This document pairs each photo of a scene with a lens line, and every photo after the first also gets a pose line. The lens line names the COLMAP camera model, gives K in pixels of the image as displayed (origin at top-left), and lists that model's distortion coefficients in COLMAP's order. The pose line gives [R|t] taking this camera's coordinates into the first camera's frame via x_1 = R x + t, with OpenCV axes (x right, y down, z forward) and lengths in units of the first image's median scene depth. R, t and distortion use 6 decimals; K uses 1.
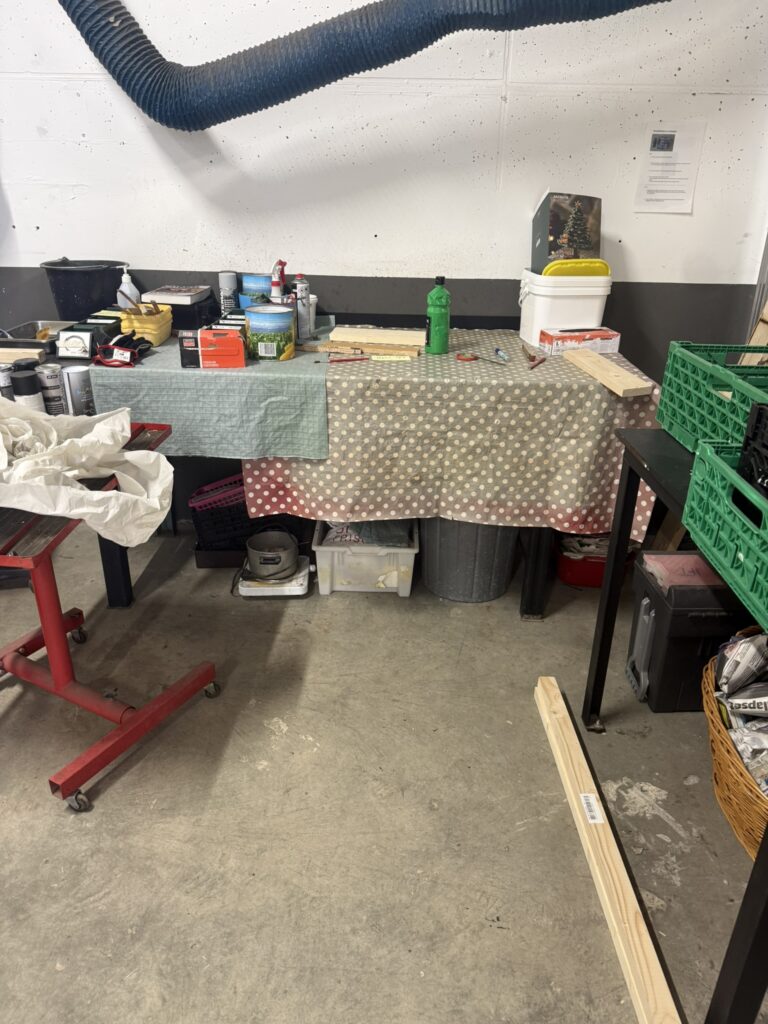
lens RADIAL K [[710.4, 0, 383.7], [0, 710.4, 509.4], [0, 0, 1]] dist [-0.006909, -0.004690]
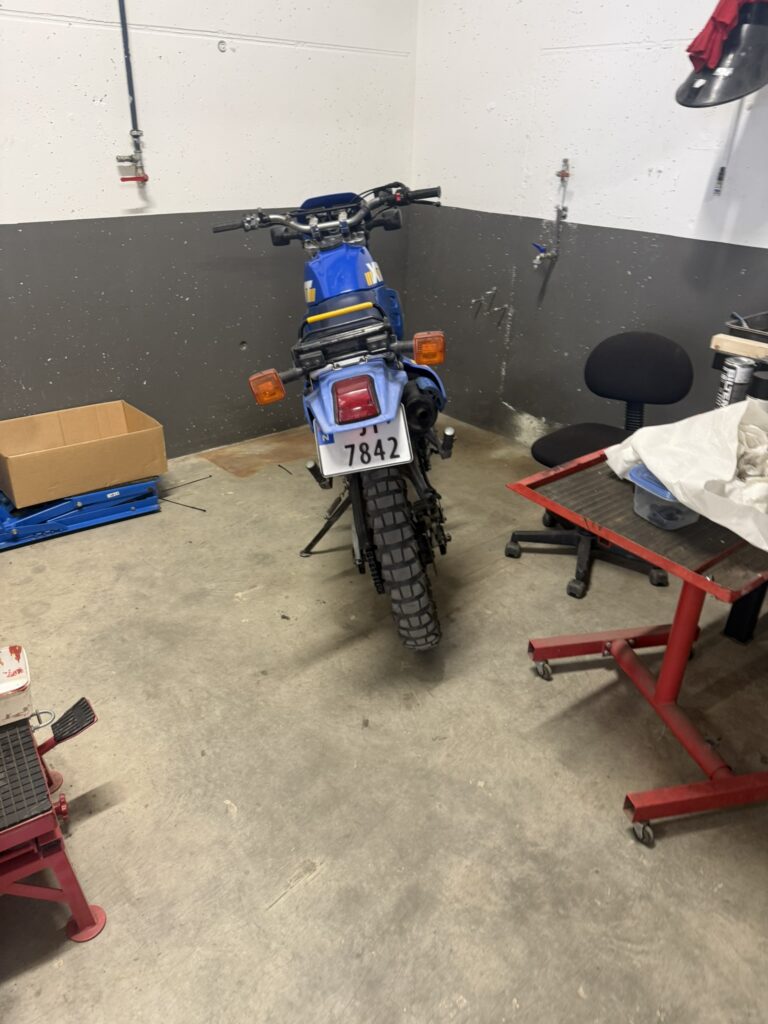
lens RADIAL K [[710.4, 0, 383.4], [0, 710.4, 513.2], [0, 0, 1]] dist [-0.006909, -0.004690]
pose [[0.662034, 0.352936, -0.661171, -0.190881], [-0.326400, 0.929899, 0.169559, -0.024939], [0.674666, 0.103552, 0.730824, 0.042426]]
